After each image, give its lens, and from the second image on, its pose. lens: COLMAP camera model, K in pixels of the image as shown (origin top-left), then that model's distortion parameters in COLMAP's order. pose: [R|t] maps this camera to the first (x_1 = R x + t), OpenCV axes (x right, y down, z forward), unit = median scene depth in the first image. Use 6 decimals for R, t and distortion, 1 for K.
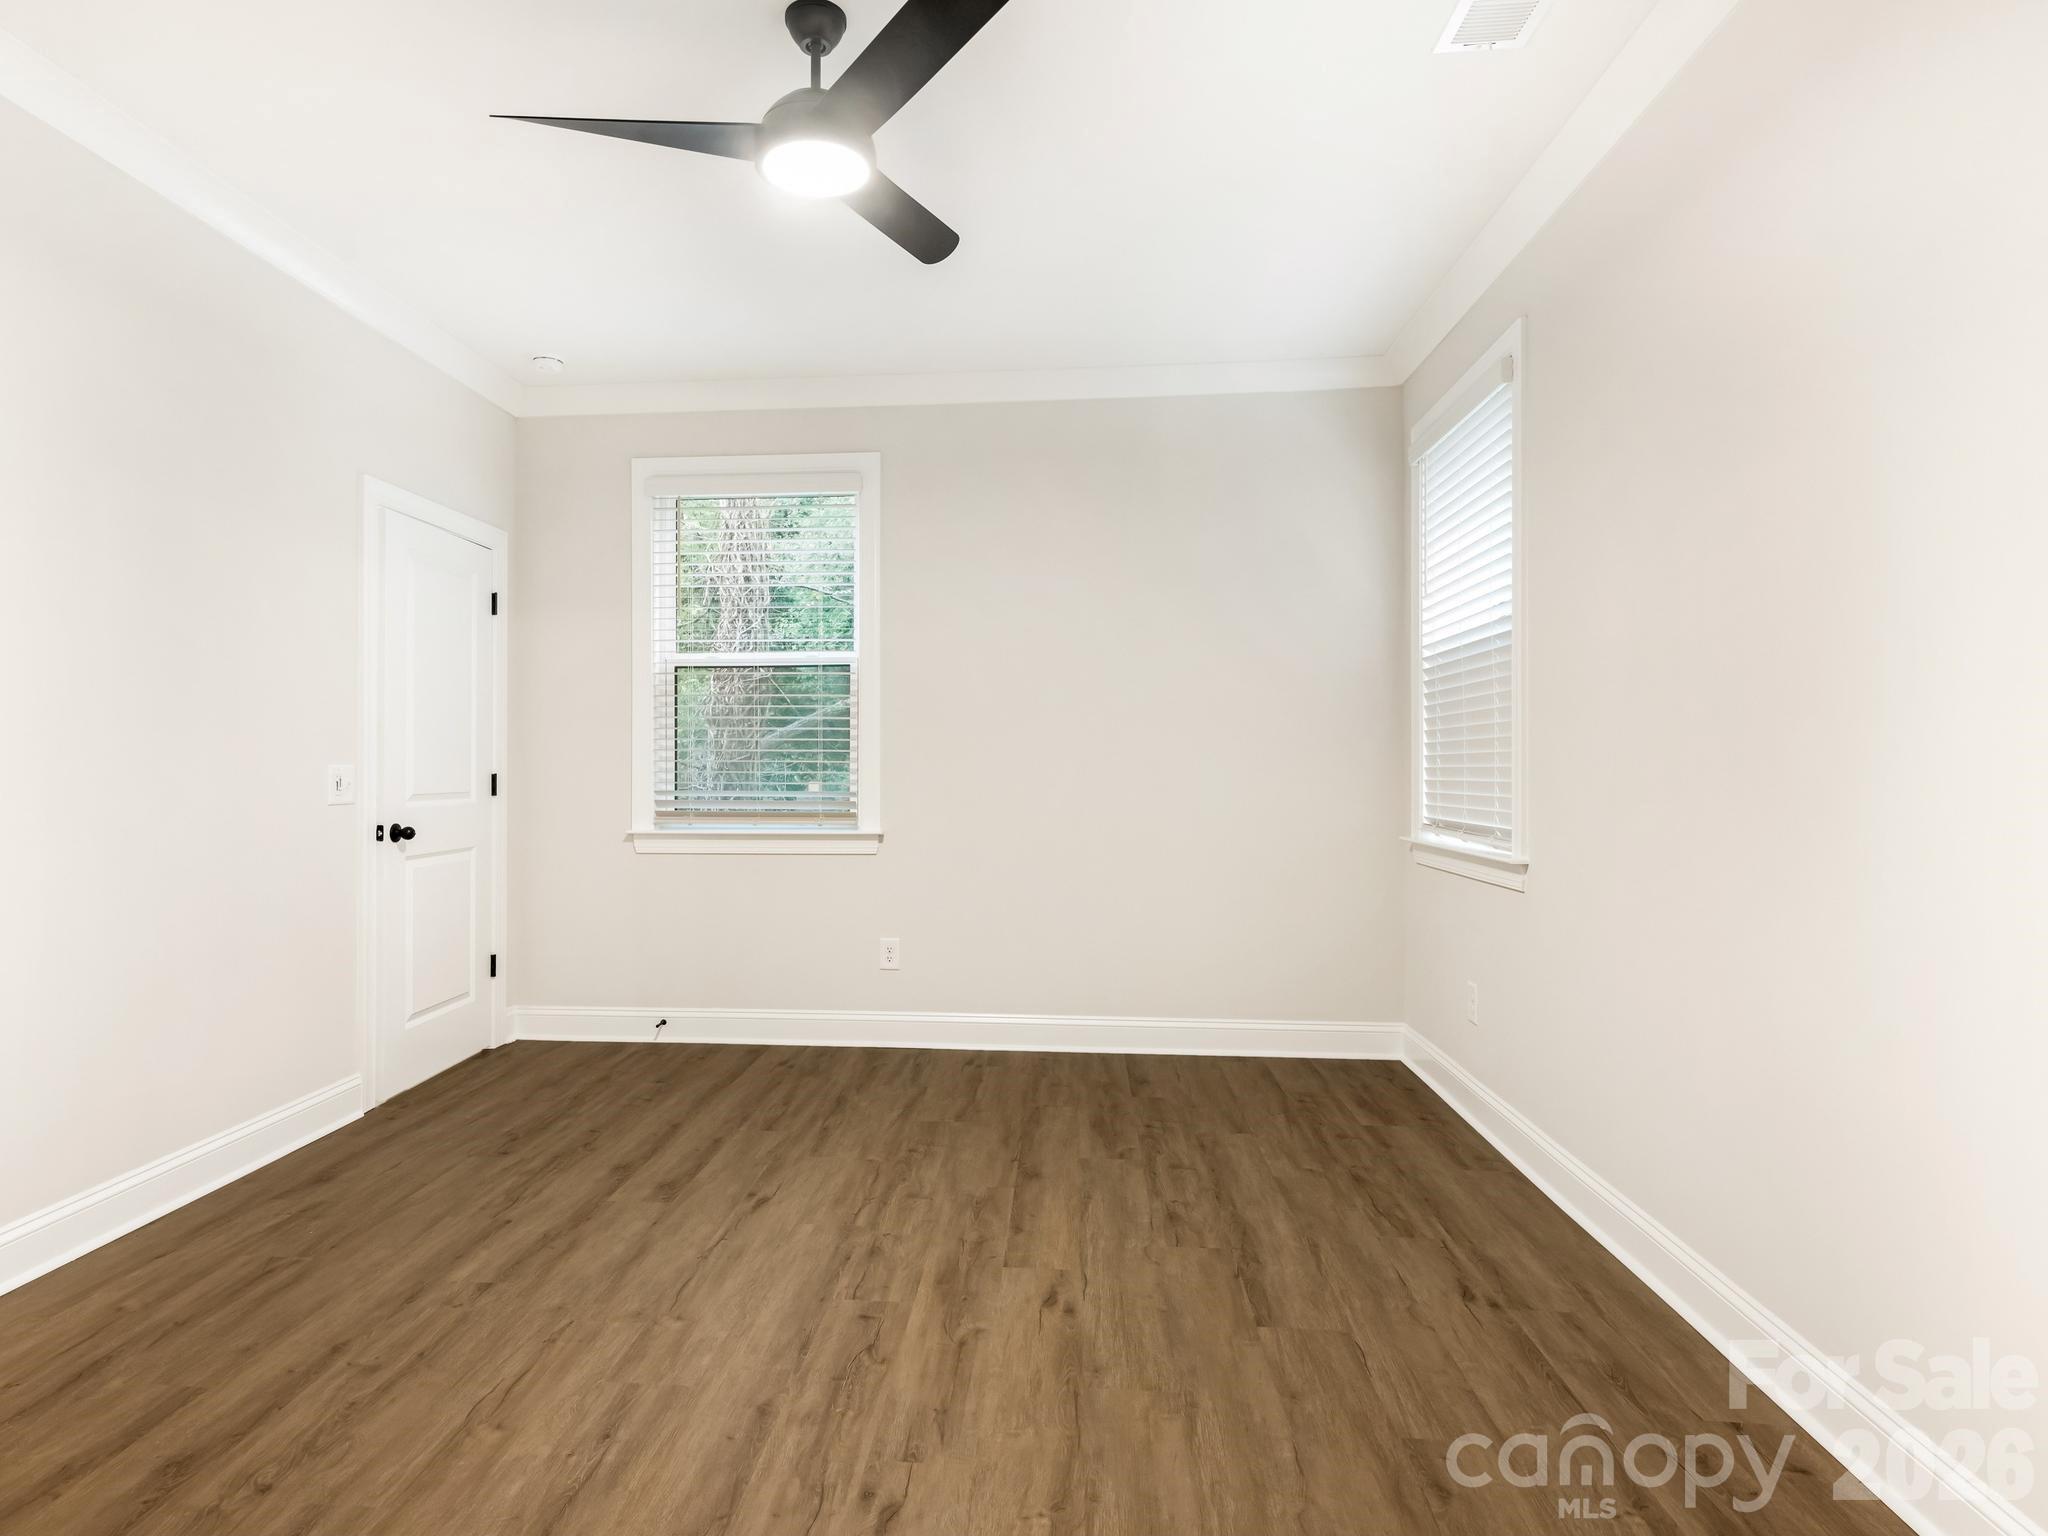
lens RADIAL K [[1116.3, 0, 1013.8], [0, 1116.3, 768.2], [0, 0, 1]] dist [-0.003816, -0.001566]
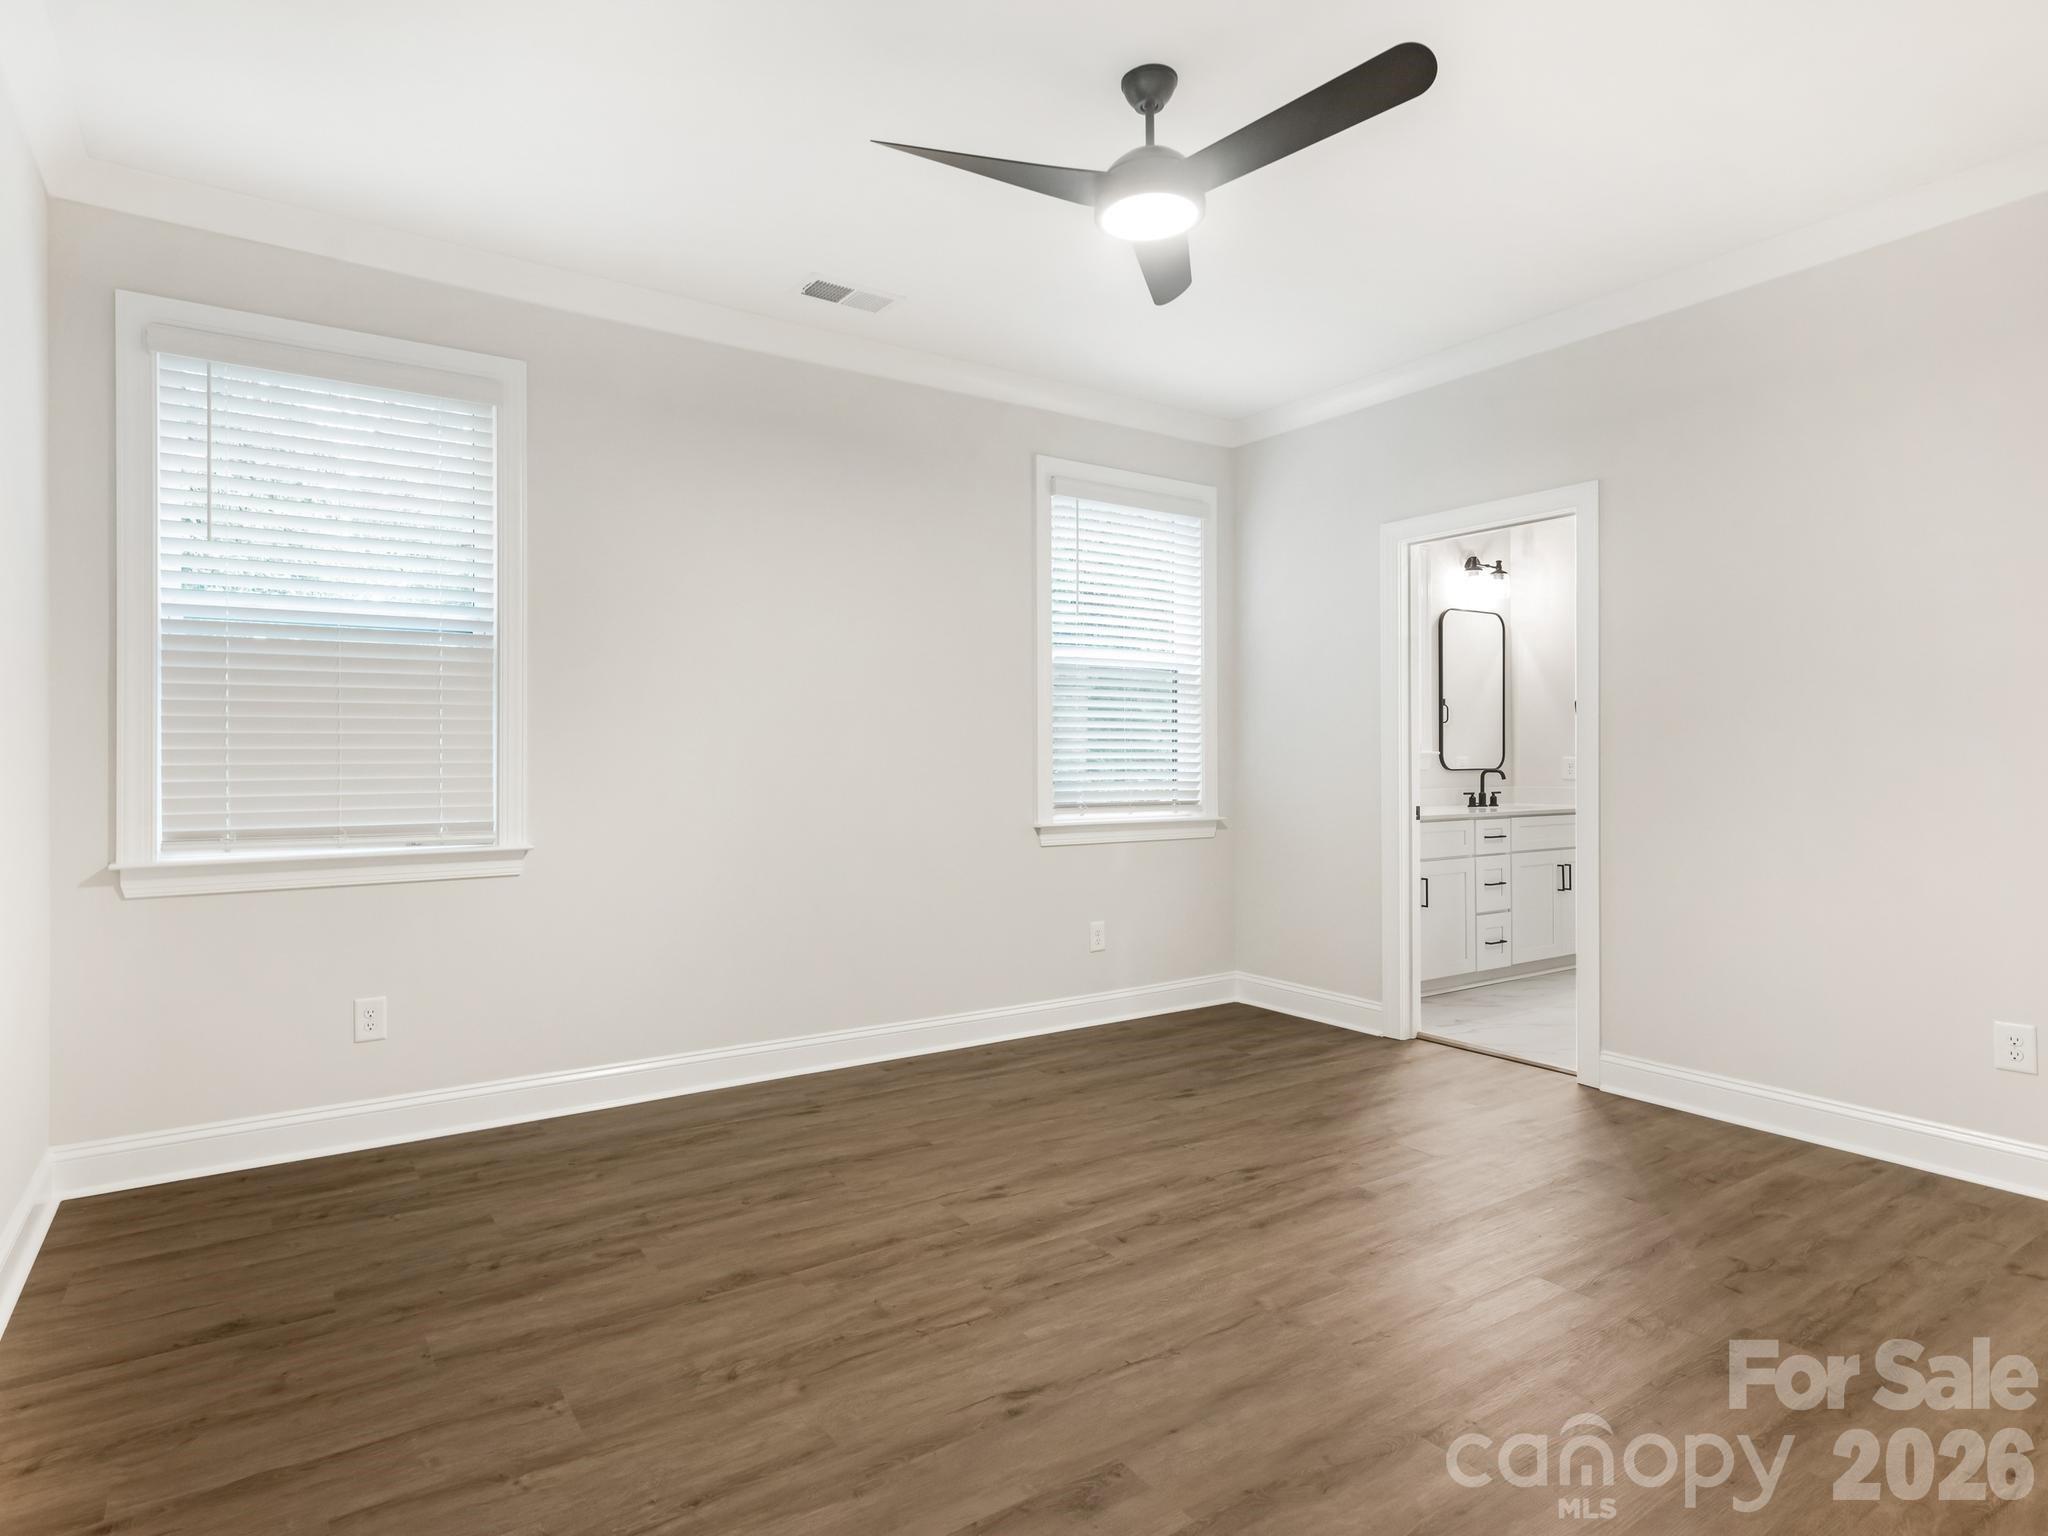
lens RADIAL K [[1116.3, 0, 1018.6], [0, 1116.3, 782.1], [0, 0, 1]] dist [-0.003816, -0.001566]
pose [[-0.630478, -0.013195, 0.776095, -0.730260], [0.008171, 0.999687, 0.023635, 0.009822], [-0.776164, 0.021242, -0.630173, 1.402611]]
